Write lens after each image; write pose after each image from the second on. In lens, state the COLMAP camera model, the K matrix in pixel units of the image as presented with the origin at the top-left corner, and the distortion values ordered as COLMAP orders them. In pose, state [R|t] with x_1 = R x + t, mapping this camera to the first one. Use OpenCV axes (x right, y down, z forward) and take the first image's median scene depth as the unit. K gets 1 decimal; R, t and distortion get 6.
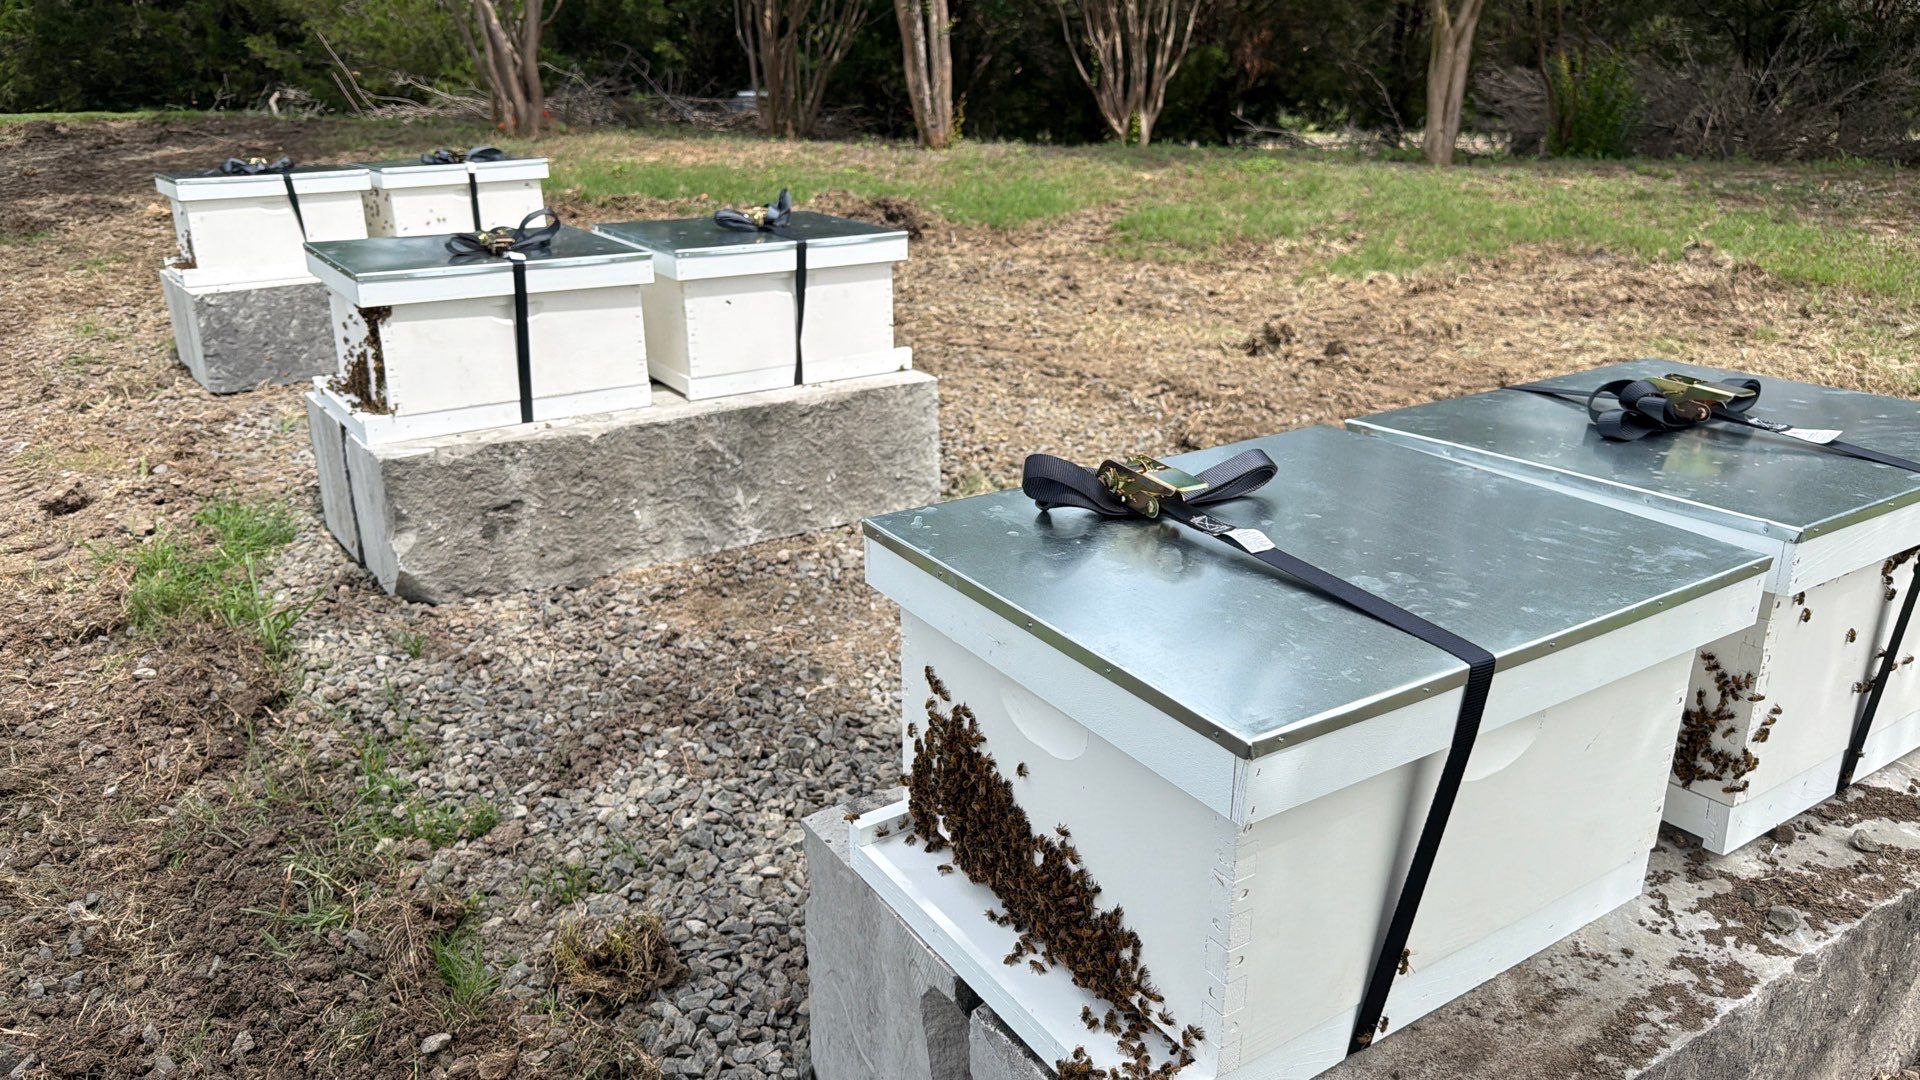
lens RADIAL K [[1365.2, 0, 961.0], [0, 1365.2, 539.1], [0, 0, 1]] dist [0.004505, -0.015341]
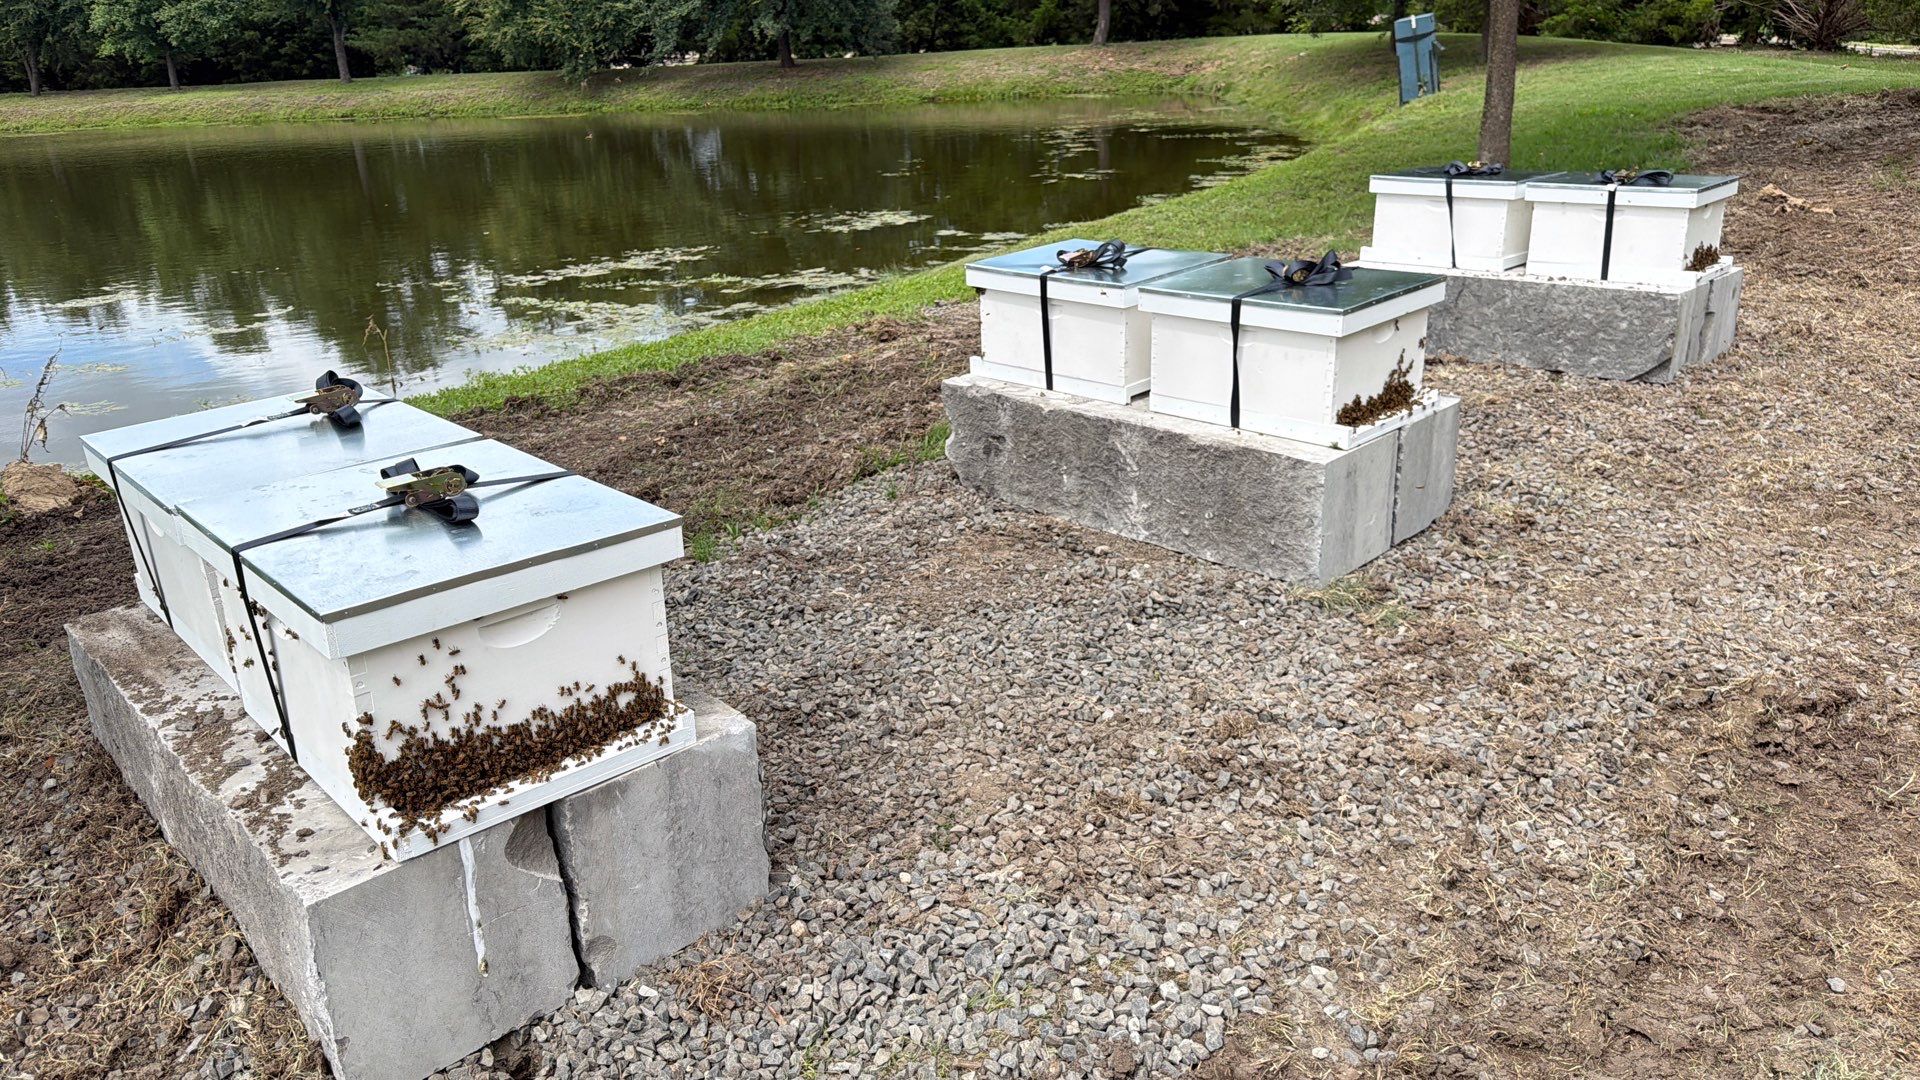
lens RADIAL K [[1365.2, 0, 963.1], [0, 1365.2, 541.2], [0, 0, 1]] dist [0.004505, -0.015341]
pose [[0.168061, 0.338029, -0.926009, 0.927309], [-0.292660, 0.914126, 0.280576, -0.287670], [0.941332, 0.223852, 0.252556, 0.581084]]
